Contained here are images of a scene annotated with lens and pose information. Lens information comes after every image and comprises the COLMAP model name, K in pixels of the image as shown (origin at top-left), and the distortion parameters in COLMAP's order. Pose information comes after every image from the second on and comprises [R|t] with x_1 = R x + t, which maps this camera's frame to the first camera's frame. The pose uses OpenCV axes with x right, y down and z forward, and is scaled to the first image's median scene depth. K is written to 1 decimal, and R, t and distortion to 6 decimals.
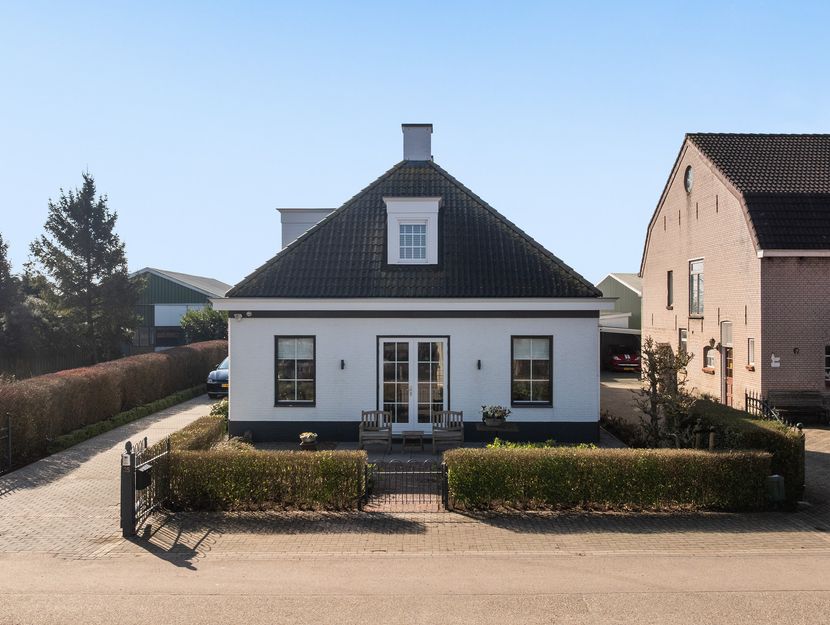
lens RADIAL K [[581.5, 0, 414.4], [0, 581.5, 314.6], [0, 0, 1]] dist [-0.002579, -0.001483]
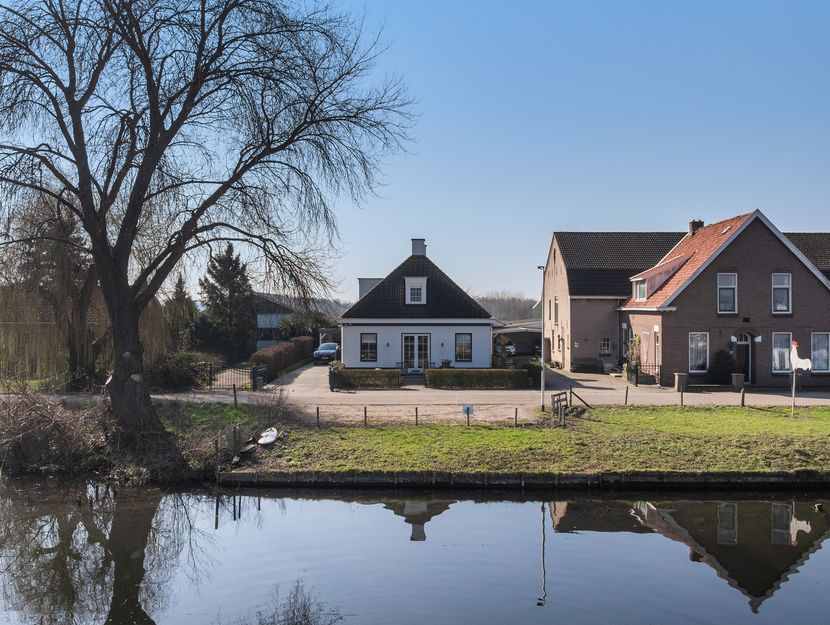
lens RADIAL K [[581.5, 0, 417.3], [0, 581.5, 312.5], [0, 0, 1]] dist [-0.002579, -0.001483]
pose [[0.999928, -0.000335, -0.012020, 0.030884], [0.000298, 0.999995, -0.003073, -0.041546], [0.012021, 0.003069, 0.999923, -1.379098]]
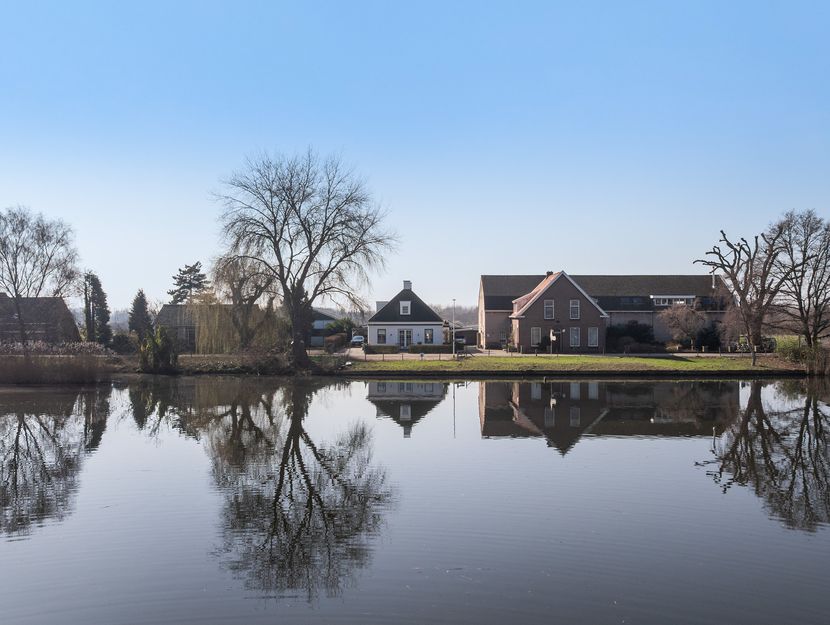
lens RADIAL K [[581.5, 0, 414.3], [0, 581.5, 312.7], [0, 0, 1]] dist [-0.002579, -0.001483]
pose [[0.999782, -0.002954, -0.020651, 0.165117], [0.002605, 0.999854, -0.016901, -0.018604], [0.020698, 0.016843, 0.999644, -3.701632]]
